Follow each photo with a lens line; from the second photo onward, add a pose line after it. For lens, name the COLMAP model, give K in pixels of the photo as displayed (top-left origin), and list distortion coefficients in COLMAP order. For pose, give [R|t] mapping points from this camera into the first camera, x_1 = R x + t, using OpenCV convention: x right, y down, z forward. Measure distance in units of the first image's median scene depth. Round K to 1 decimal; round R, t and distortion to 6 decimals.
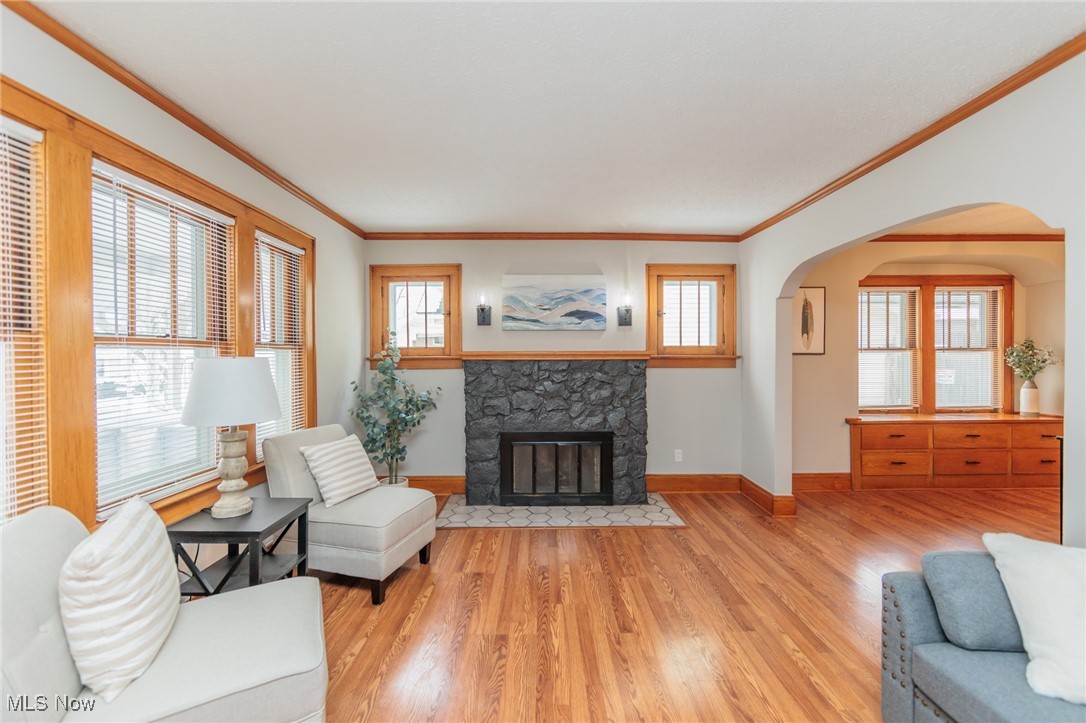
lens RADIAL K [[428.6, 0, 543.3], [0, 428.6, 356.9], [0, 0, 1]] dist [0.001855, -0.000077]
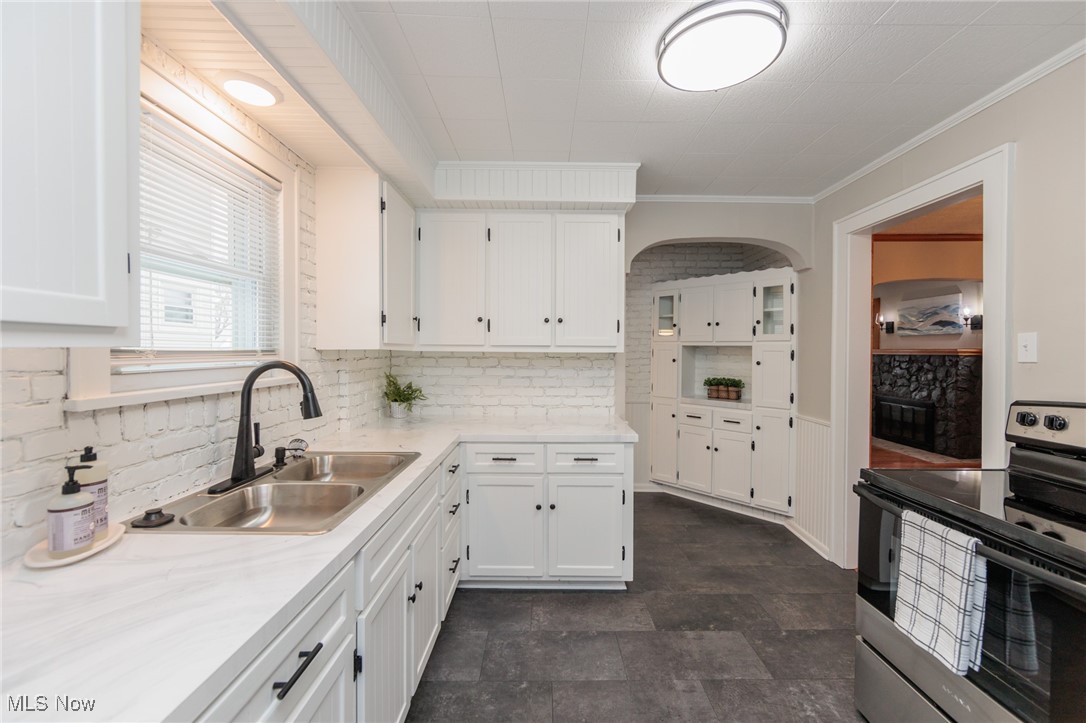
lens RADIAL K [[428.6, 0, 541.1], [0, 428.6, 355.6], [0, 0, 1]] dist [0.001855, -0.000077]
pose [[-0.012442, 0.010200, -0.999871, 1.545748], [-0.004871, 0.999935, 0.010261, 0.000257], [0.999911, 0.004999, -0.012391, -0.320534]]
